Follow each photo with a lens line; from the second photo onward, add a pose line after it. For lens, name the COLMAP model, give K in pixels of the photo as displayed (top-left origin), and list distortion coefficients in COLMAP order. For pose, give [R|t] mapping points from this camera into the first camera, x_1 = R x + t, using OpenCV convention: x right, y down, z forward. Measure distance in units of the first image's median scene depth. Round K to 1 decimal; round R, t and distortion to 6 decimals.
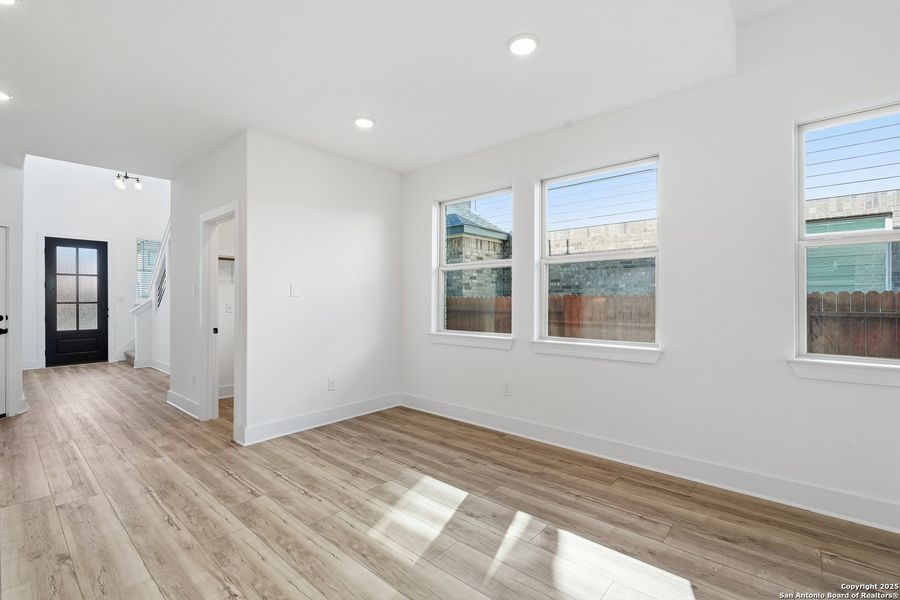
lens RADIAL K [[414.2, 0, 453.6], [0, 414.2, 301.4], [0, 0, 1]] dist [-0.000326, -0.000097]
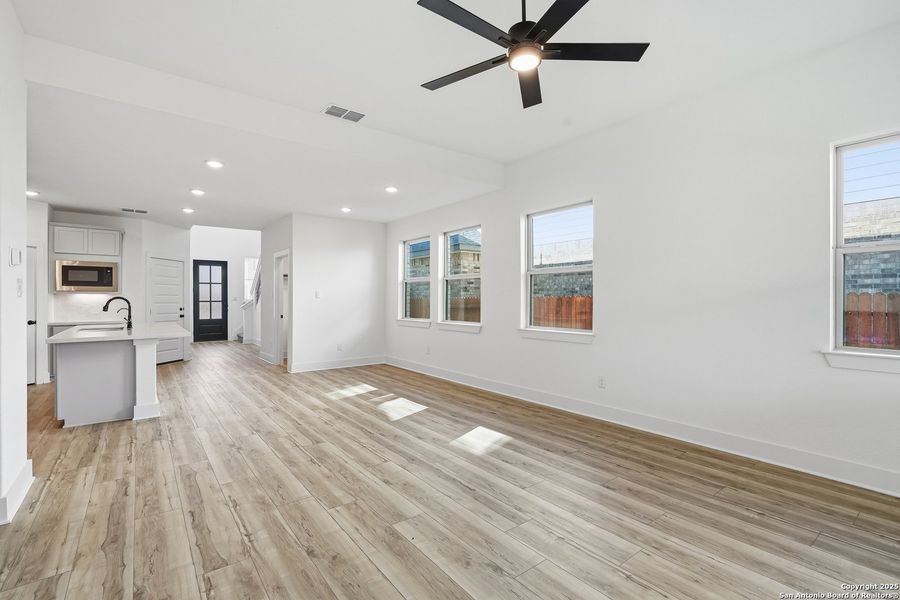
lens RADIAL K [[414.2, 0, 449.8], [0, 414.2, 302.5], [0, 0, 1]] dist [-0.000326, -0.000097]
pose [[0.980961, 0.002290, -0.194189, 0.272287], [-0.001519, 0.999990, 0.004115, -0.000150], [0.194197, -0.003742, 0.980956, -0.348327]]
